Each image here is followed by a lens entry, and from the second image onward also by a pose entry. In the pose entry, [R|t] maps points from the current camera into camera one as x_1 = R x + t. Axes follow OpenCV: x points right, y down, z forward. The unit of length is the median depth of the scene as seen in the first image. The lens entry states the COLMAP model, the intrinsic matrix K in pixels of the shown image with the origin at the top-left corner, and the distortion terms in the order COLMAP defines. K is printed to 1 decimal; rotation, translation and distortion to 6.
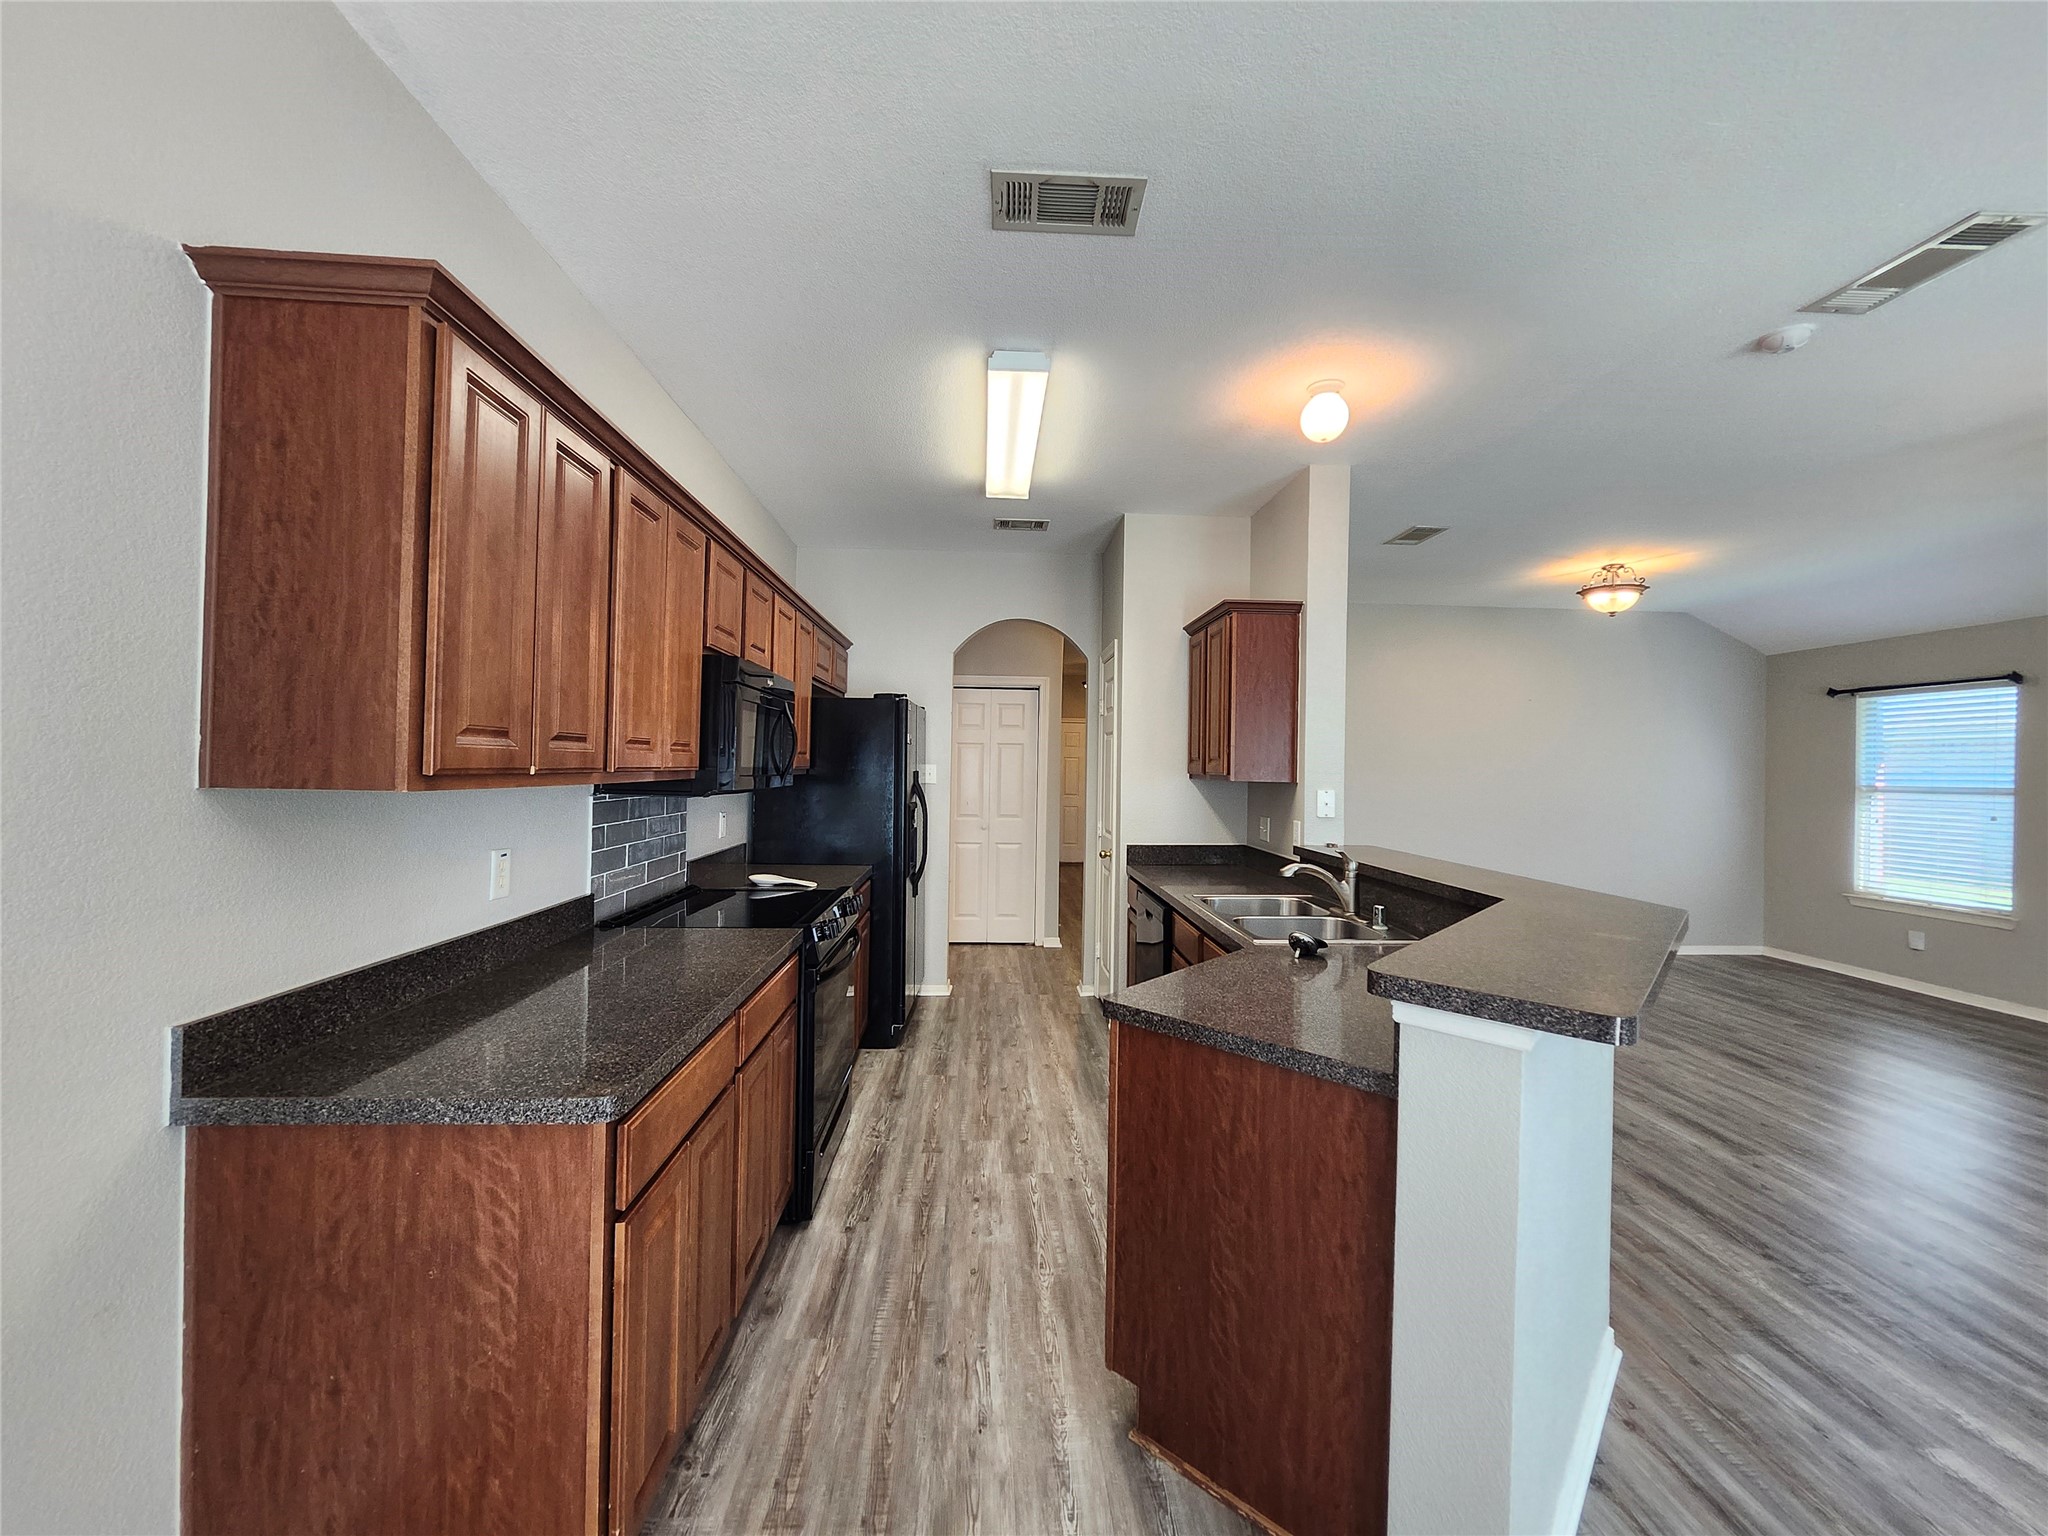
lens RADIAL K [[805.4, 0, 1024.0], [0, 805.4, 758.4], [0, 0, 1]] dist [-0.000090, -0.000584]
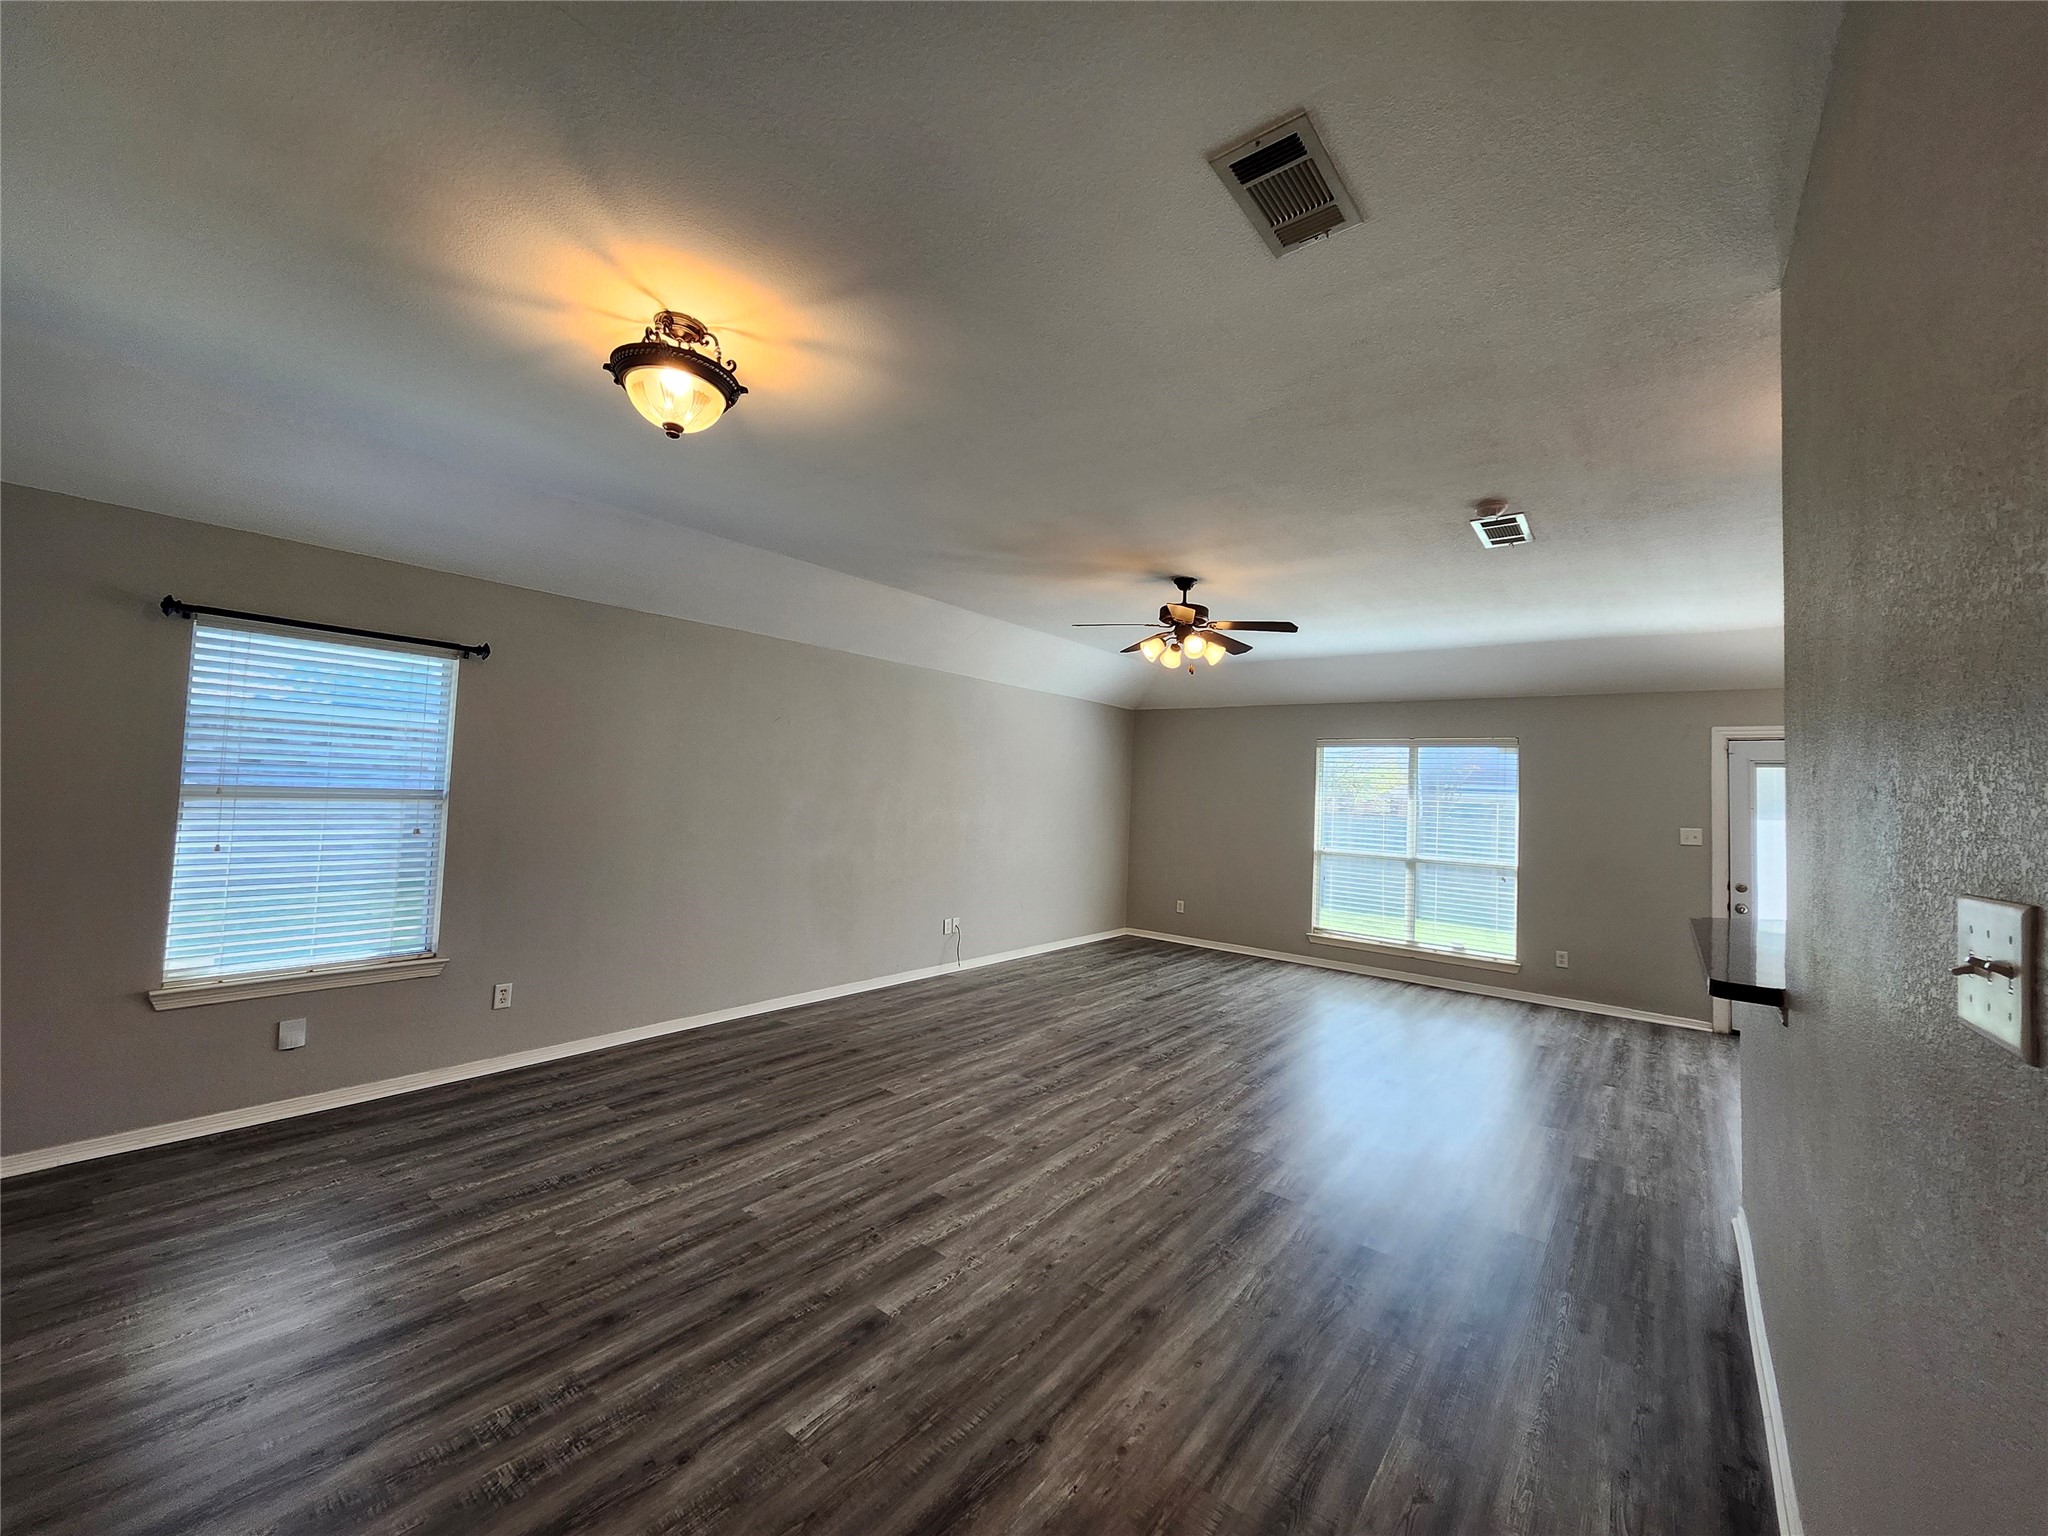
lens RADIAL K [[805.4, 0, 1024.0], [0, 805.4, 758.4], [0, 0, 1]] dist [-0.000090, -0.000584]
pose [[-0.750133, -0.016726, 0.661075, 0.658028], [-0.058031, 0.997488, -0.040610, 0.012673], [-0.658735, -0.068826, -0.749220, 2.669732]]
